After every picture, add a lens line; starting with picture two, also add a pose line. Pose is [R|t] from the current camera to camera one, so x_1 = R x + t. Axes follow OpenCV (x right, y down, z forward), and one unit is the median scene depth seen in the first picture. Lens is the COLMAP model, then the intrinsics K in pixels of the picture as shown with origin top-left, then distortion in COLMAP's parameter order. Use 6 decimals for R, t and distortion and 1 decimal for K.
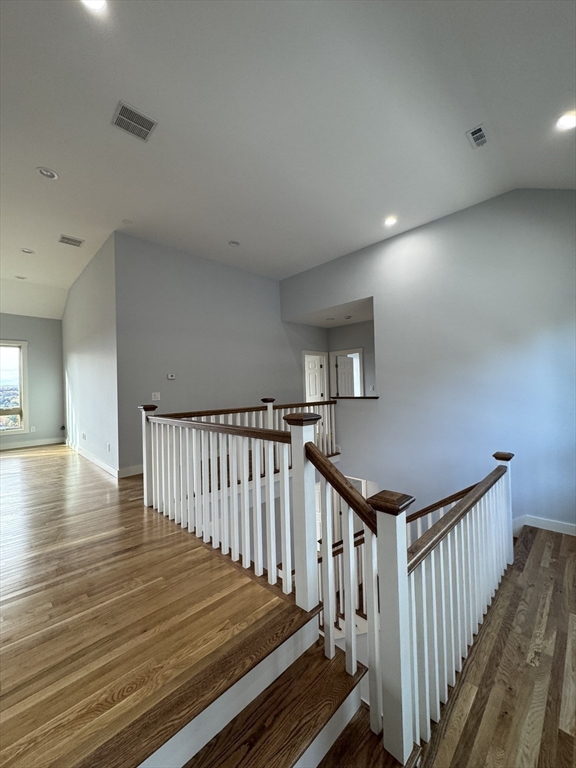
lens RADIAL K [[305.3, 0, 288.0], [0, 305.3, 384.0], [0, 0, 1]] dist [0.000299, -0.000124]
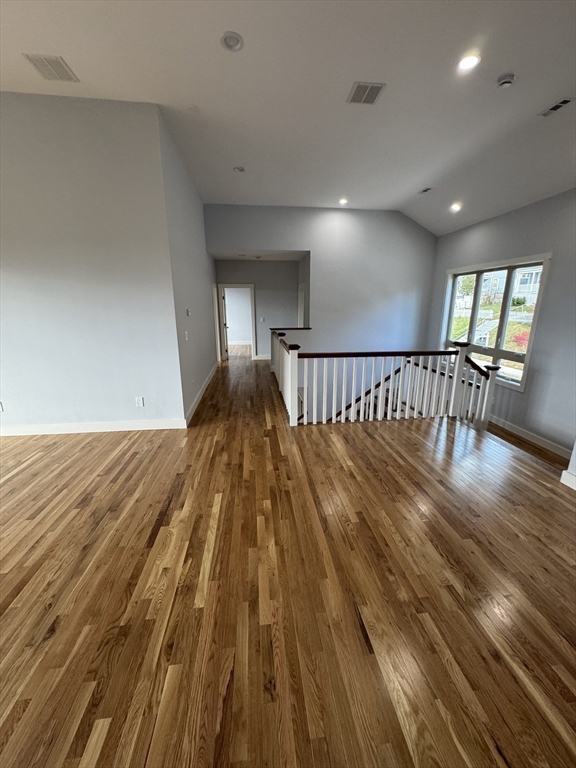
lens RADIAL K [[305.3, 0, 288.0], [0, 305.3, 384.0], [0, 0, 1]] dist [0.000299, -0.000124]
pose [[0.611617, -0.174208, 0.771736, -0.938290], [-0.024314, 0.970856, 0.238427, -0.041369], [-0.790780, -0.164590, 0.589556, 0.209910]]
